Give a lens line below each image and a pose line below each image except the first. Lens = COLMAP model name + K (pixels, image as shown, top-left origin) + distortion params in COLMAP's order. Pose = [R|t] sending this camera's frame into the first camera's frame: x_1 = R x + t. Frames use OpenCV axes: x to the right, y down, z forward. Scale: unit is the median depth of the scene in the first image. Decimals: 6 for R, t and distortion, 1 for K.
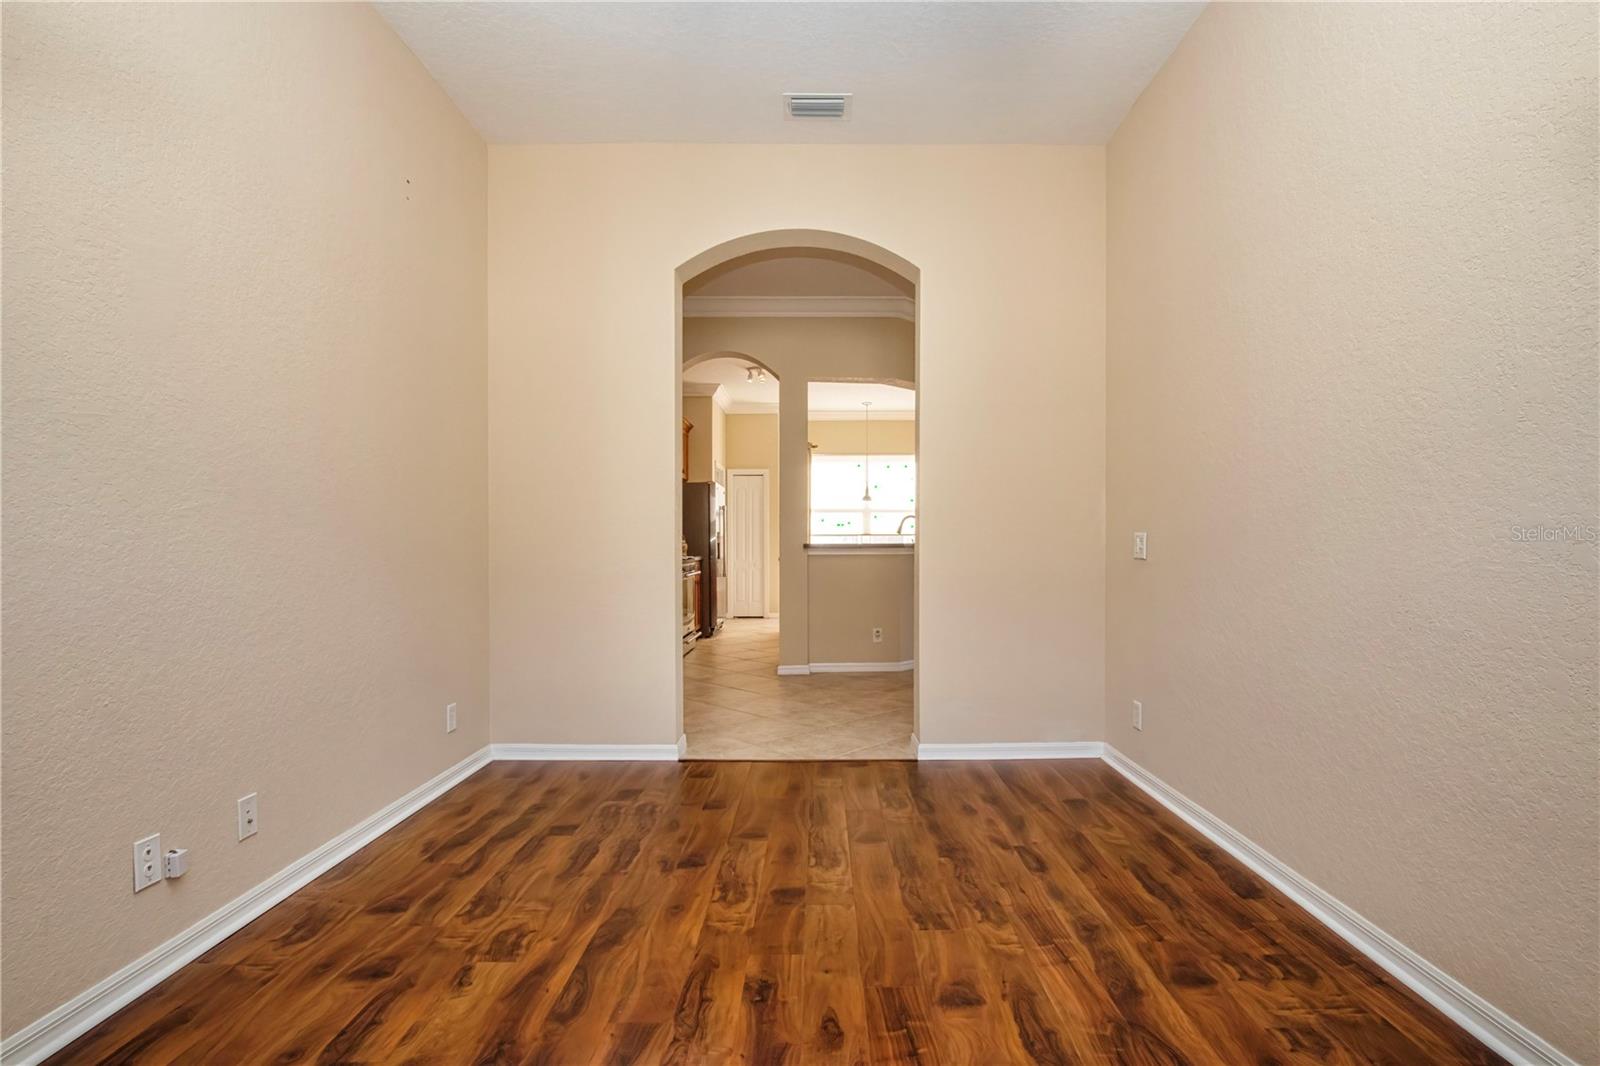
lens RADIAL K [[761.2, 0, 800.9], [0, 761.2, 535.3], [0, 0, 1]] dist [-0.017566, 0.002359]
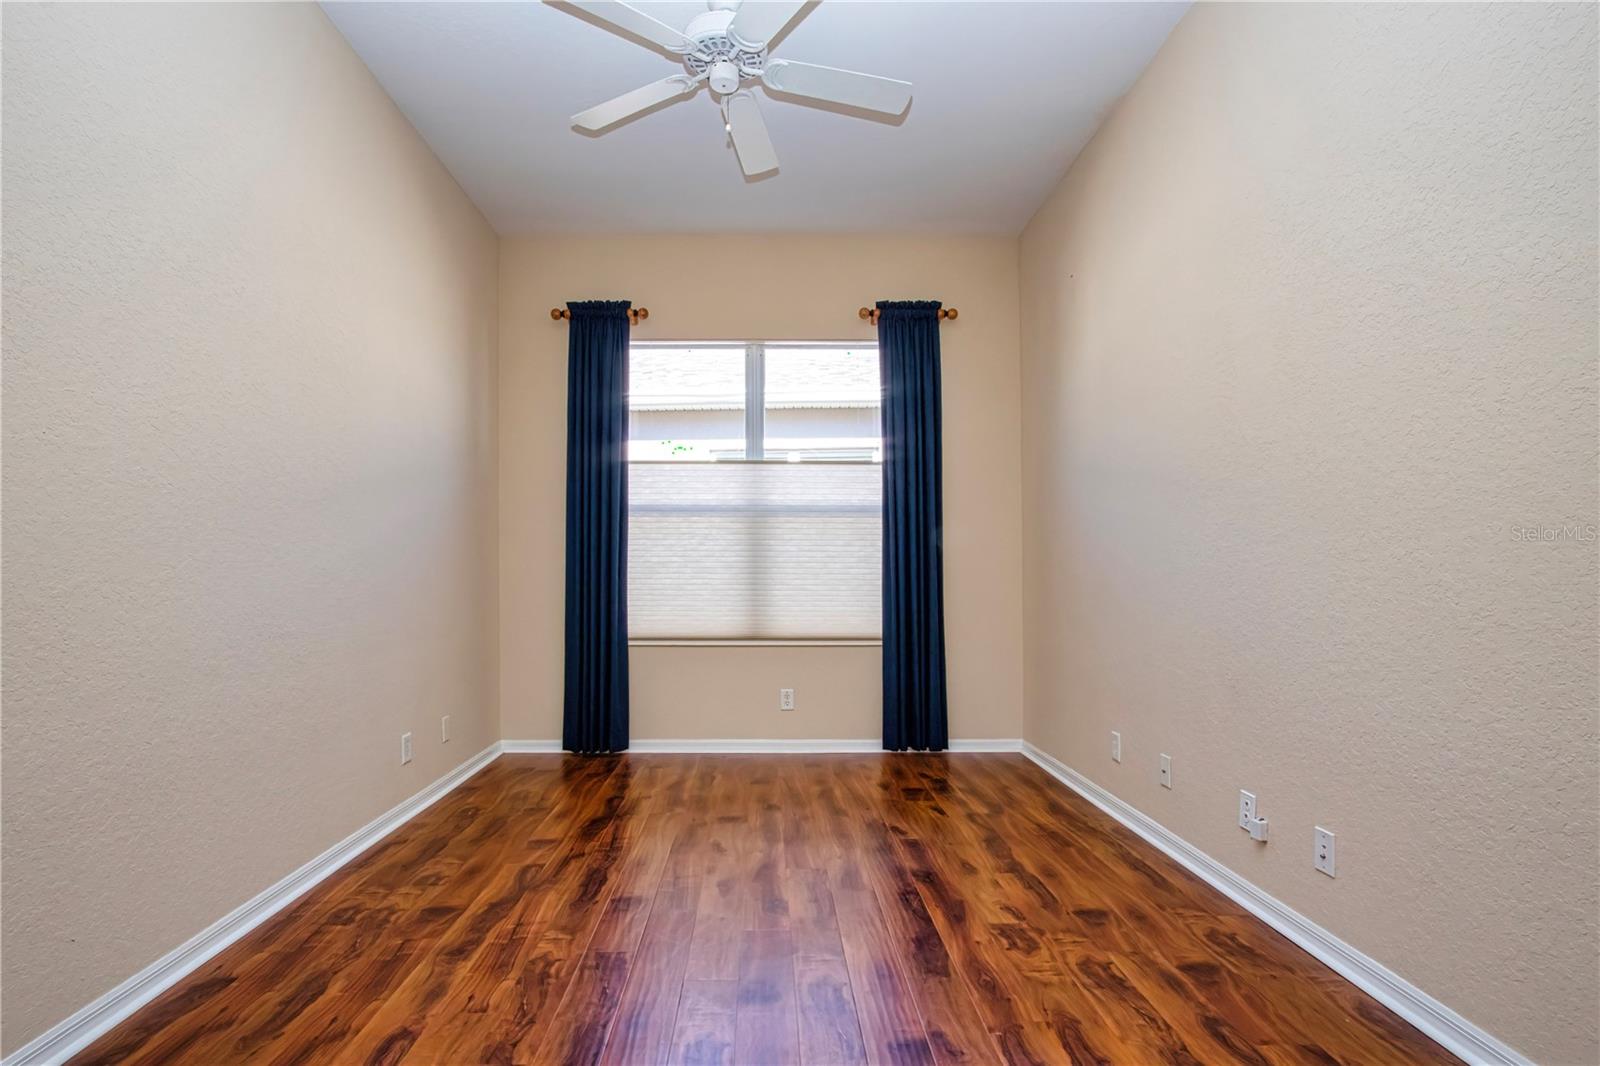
lens RADIAL K [[761.2, 0, 800.2], [0, 761.2, 540.4], [0, 0, 1]] dist [-0.017566, 0.002359]
pose [[-0.997384, 0.002421, -0.072250, -0.002430], [0.006213, 0.998612, -0.052309, 0.027572], [0.072023, -0.052621, -0.996014, 2.122108]]
